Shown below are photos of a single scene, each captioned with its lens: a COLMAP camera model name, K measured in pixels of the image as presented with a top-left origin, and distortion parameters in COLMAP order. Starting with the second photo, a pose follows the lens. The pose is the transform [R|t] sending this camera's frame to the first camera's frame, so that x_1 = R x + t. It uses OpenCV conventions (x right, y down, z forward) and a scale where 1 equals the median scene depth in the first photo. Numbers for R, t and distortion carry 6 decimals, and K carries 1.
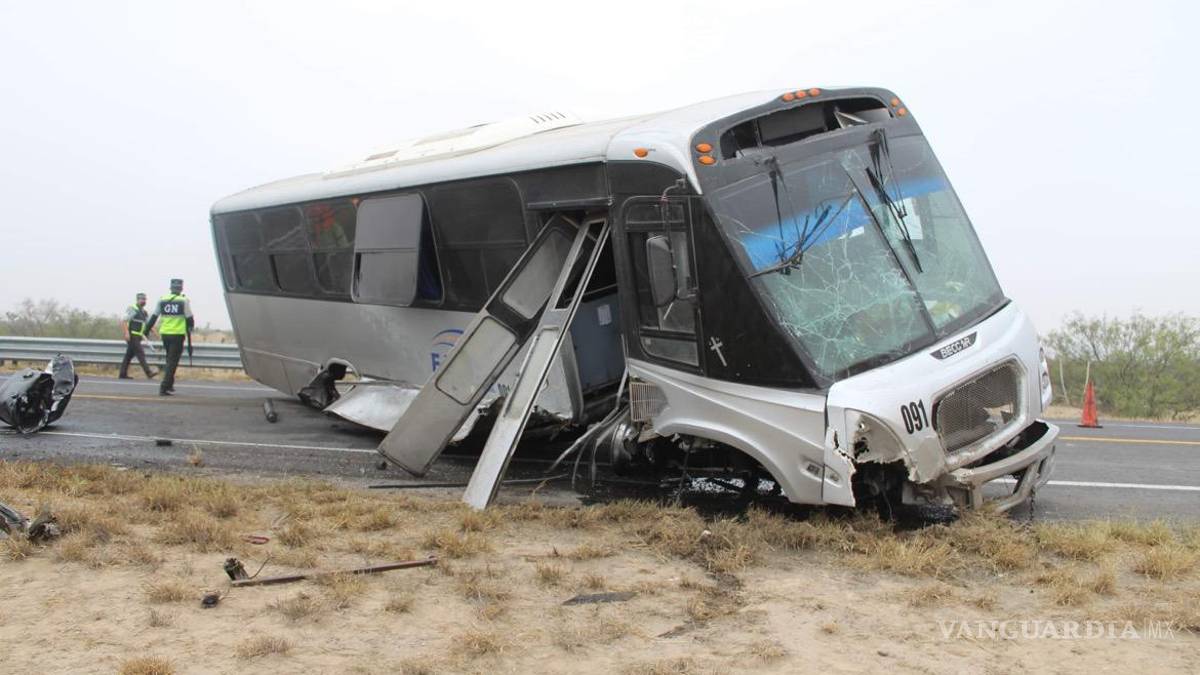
lens RADIAL K [[1005.9, 0, 590.6], [0, 1005.9, 338.7], [0, 0, 1]] dist [-0.165290, 0.148210]
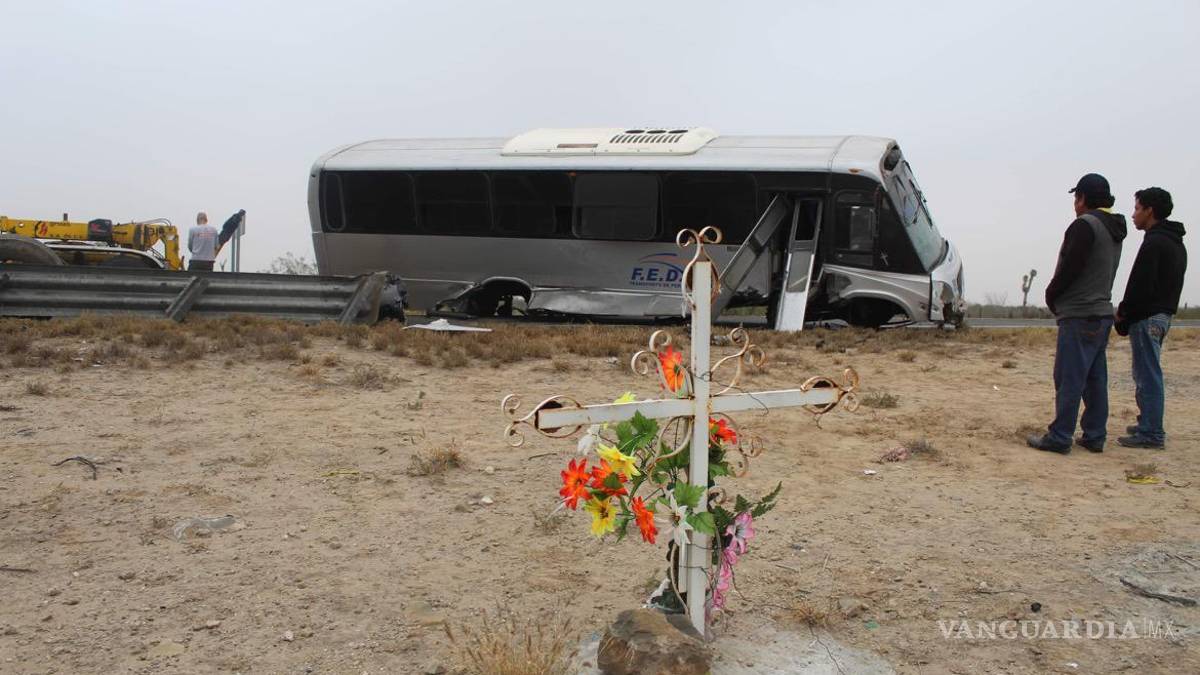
lens RADIAL K [[1005.9, 0, 602.7], [0, 1005.9, 339.2], [0, 0, 1]] dist [-0.165290, 0.148210]
pose [[0.864603, -0.046515, 0.500299, -1.548152], [0.019079, 0.998027, 0.059819, 0.046448], [-0.502094, -0.042175, 0.863784, -0.646018]]
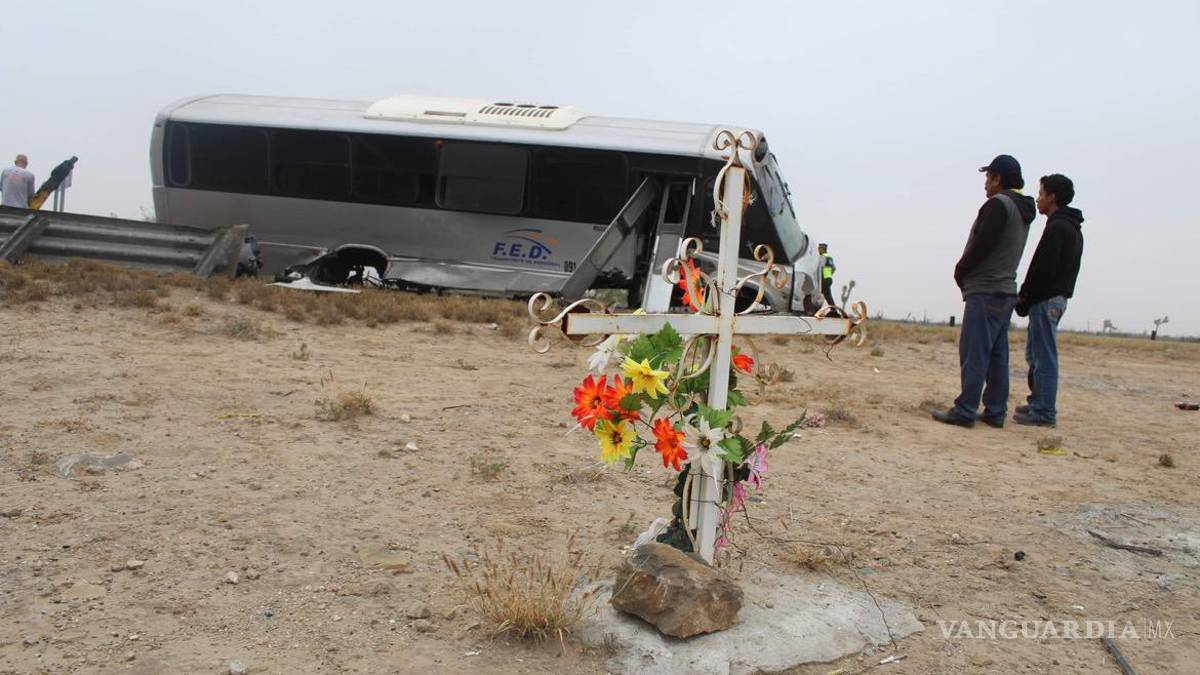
lens RADIAL K [[1005.9, 0, 607.7], [0, 1005.9, 337.5], [0, 0, 1]] dist [-0.165290, 0.148210]
pose [[0.764802, -0.010971, 0.644172, -1.588541], [-0.039831, 0.997137, 0.064272, 0.083118], [-0.643033, -0.074813, 0.762175, -0.568883]]
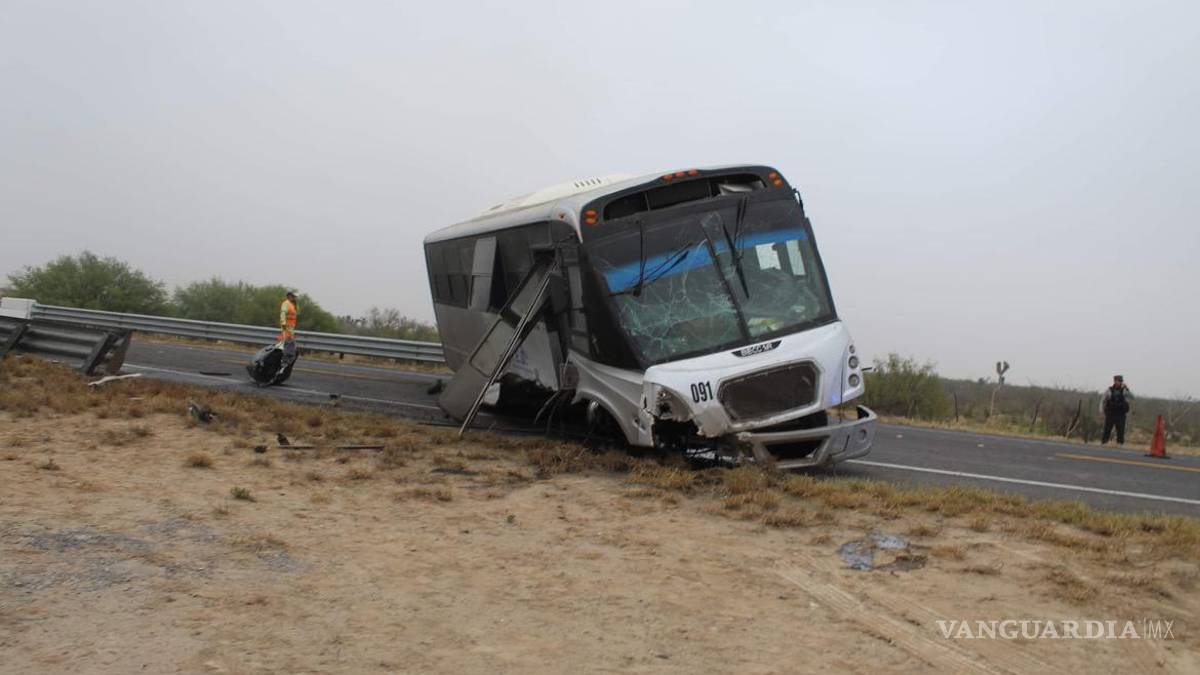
lens RADIAL K [[1005.9, 0, 577.7], [0, 1005.9, 335.2], [0, 0, 1]] dist [-0.165290, 0.148210]
pose [[0.939562, 0.044531, -0.339470, 0.610172], [-0.054579, 0.998307, -0.020103, 0.030853], [0.338000, 0.037416, 0.940402, -0.459670]]
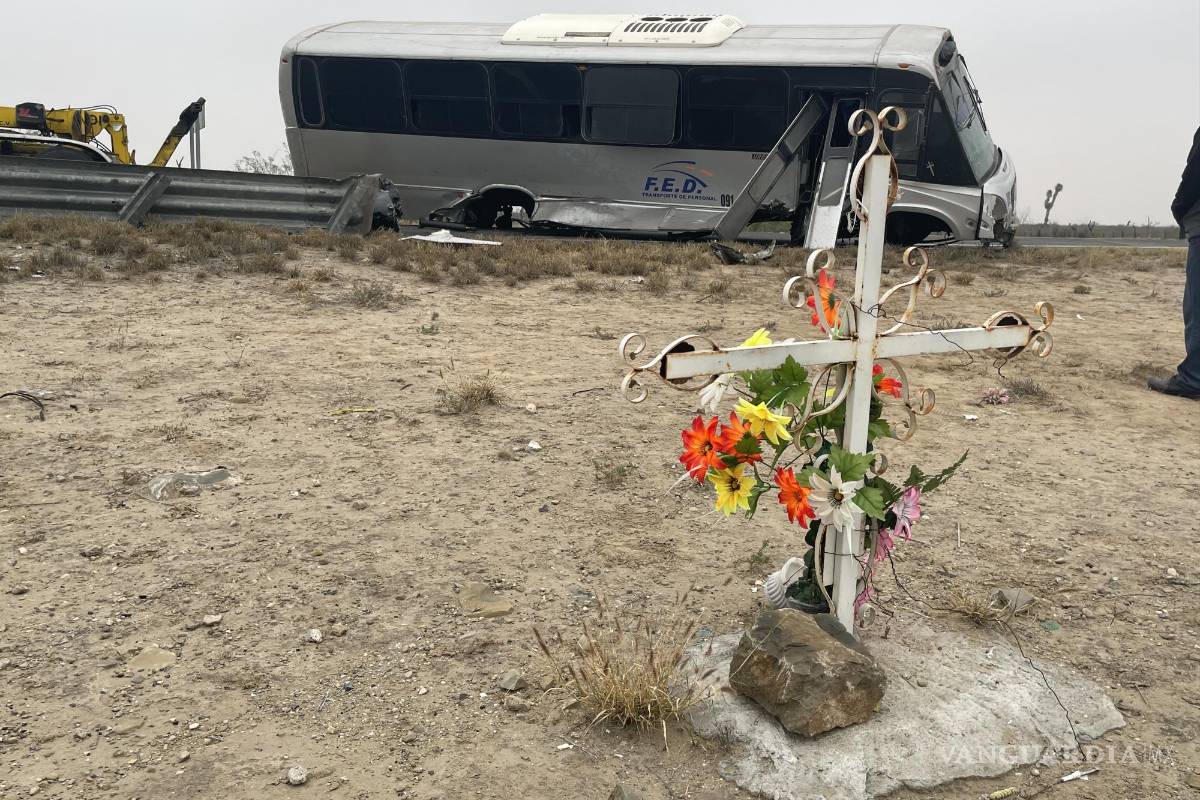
lens RADIAL K [[1031.9, 0, 606.7], [0, 1031.9, 394.2], [0, 0, 1]] dist [0.107964, -0.154901]
pose [[0.857859, -0.101496, 0.503762, -1.544333], [0.002772, 0.981201, 0.192968, 0.049853], [-0.513877, -0.164143, 0.842014, -0.543047]]
